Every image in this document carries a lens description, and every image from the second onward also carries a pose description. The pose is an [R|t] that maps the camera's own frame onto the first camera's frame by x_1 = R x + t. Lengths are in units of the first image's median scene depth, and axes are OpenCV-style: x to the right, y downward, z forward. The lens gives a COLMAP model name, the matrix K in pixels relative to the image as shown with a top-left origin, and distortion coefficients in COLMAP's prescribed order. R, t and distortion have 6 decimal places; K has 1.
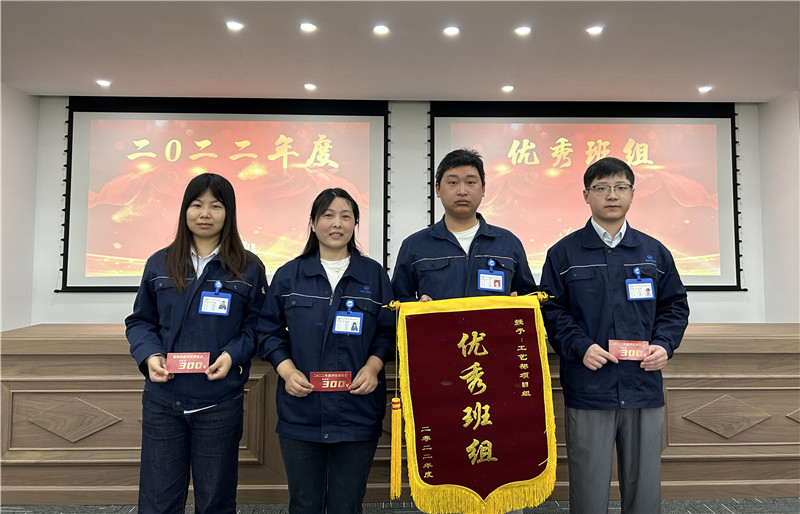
lens RADIAL K [[626.2, 0, 402.5], [0, 626.2, 203.7], [0, 0, 1]] dist [0.068395, -0.080101]
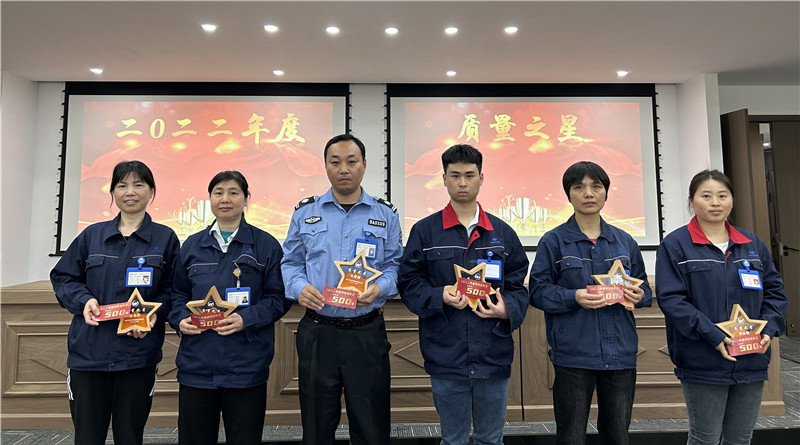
lens RADIAL K [[637.9, 0, 401.3], [0, 637.9, 137.6], [0, 0, 1]] dist [0.079908, -0.113907]
pose [[0.999949, -0.006379, 0.007787, 0.062338], [0.006762, 0.998717, -0.050186, -0.007387], [-0.007457, 0.050236, 0.998710, -0.148053]]
